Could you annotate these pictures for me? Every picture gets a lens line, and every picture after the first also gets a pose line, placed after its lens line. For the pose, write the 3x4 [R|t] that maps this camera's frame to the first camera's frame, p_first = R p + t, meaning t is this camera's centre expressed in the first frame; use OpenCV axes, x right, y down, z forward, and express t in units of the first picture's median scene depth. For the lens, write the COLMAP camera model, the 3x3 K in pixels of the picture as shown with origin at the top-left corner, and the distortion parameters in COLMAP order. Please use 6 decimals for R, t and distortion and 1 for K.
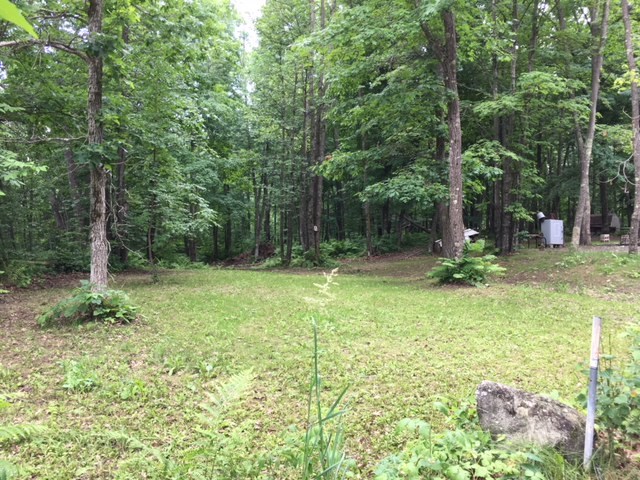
lens RADIAL K [[547.5, 0, 321.2], [0, 547.5, 251.0], [0, 0, 1]] dist [0.035680, -0.004335]
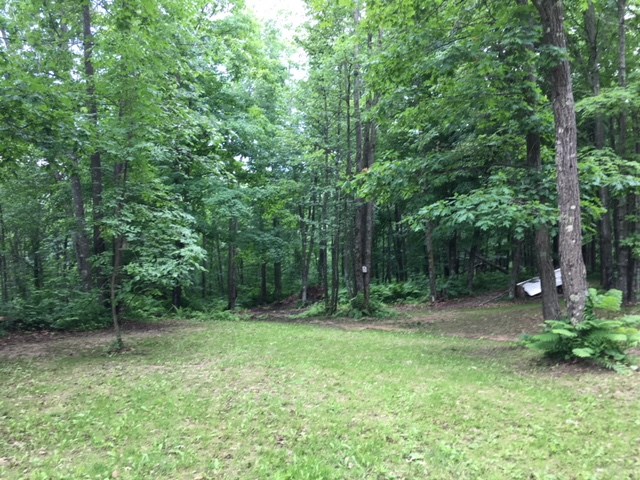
lens RADIAL K [[535.2, 0, 310.8], [0, 535.2, 237.6], [0, 0, 1]] dist [0.037350, -0.004120]
pose [[0.989889, -0.014823, -0.141064, 0.027300], [0.001256, 0.995402, -0.095779, -0.013767], [0.141836, 0.094634, 0.985356, 0.229351]]
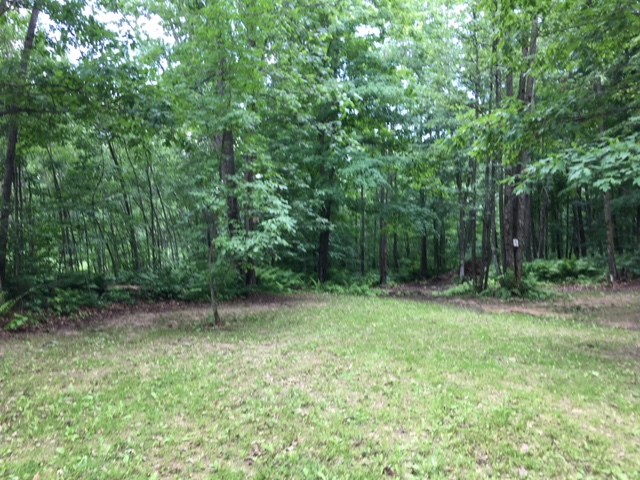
lens RADIAL K [[538.9, 0, 320.0], [0, 538.9, 240.0], [0, 0, 1]] dist [0.033812, -0.004409]
pose [[0.896634, -0.006013, -0.442732, 0.084099], [-0.012396, 0.999175, -0.038675, -0.017091], [0.442599, 0.040165, 0.895819, 0.300209]]
